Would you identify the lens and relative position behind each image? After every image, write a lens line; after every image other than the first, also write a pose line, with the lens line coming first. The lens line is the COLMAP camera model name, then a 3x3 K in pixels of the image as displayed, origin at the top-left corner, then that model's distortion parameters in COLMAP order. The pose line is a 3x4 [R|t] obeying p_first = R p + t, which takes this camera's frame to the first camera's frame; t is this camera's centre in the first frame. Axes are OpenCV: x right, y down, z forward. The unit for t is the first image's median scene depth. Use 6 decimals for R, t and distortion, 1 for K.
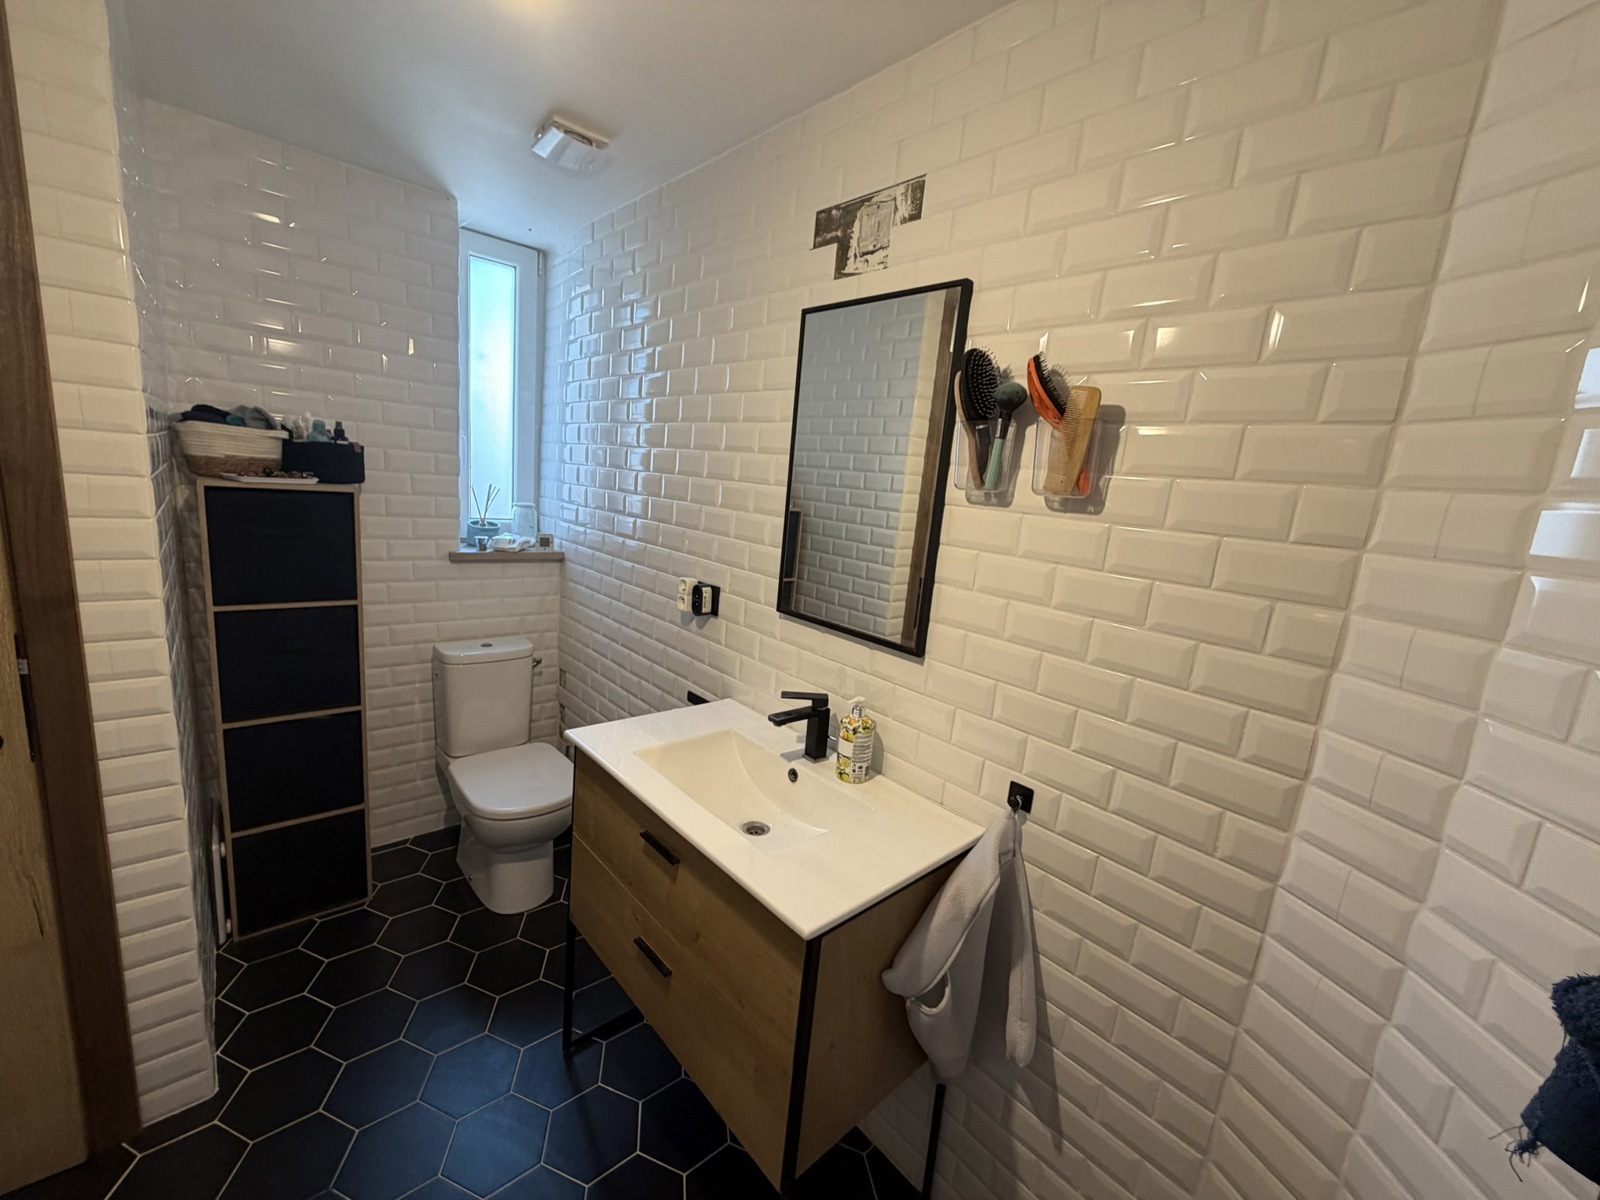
lens RADIAL K [[639.8, 0, 798.6], [0, 639.8, 604.1], [0, 0, 1]] dist [-0.000562, 0.000286]
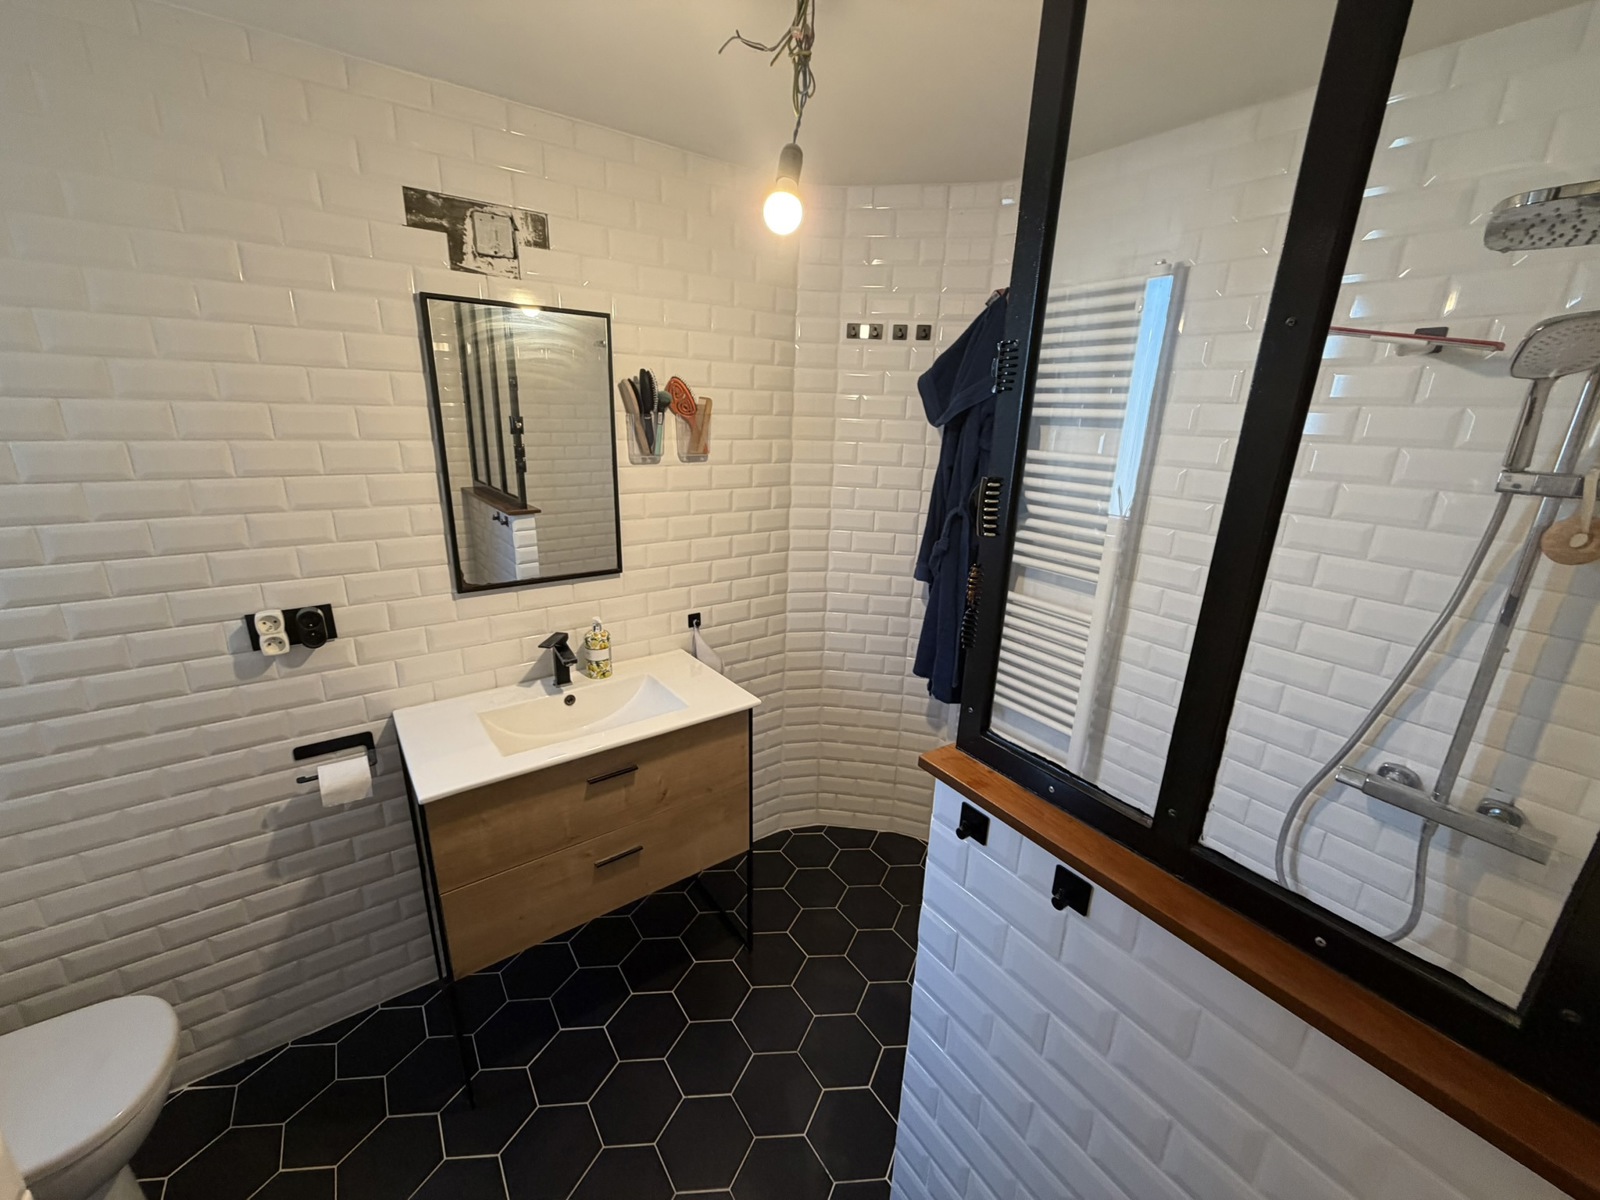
lens RADIAL K [[639.8, 0, 799.3], [0, 639.8, 596.9], [0, 0, 1]] dist [-0.000562, 0.000286]
pose [[0.099041, -0.373099, 0.922490, -1.164528], [0.163186, 0.920587, 0.354809, -0.325493], [-0.981612, 0.115397, 0.152060, 0.383098]]
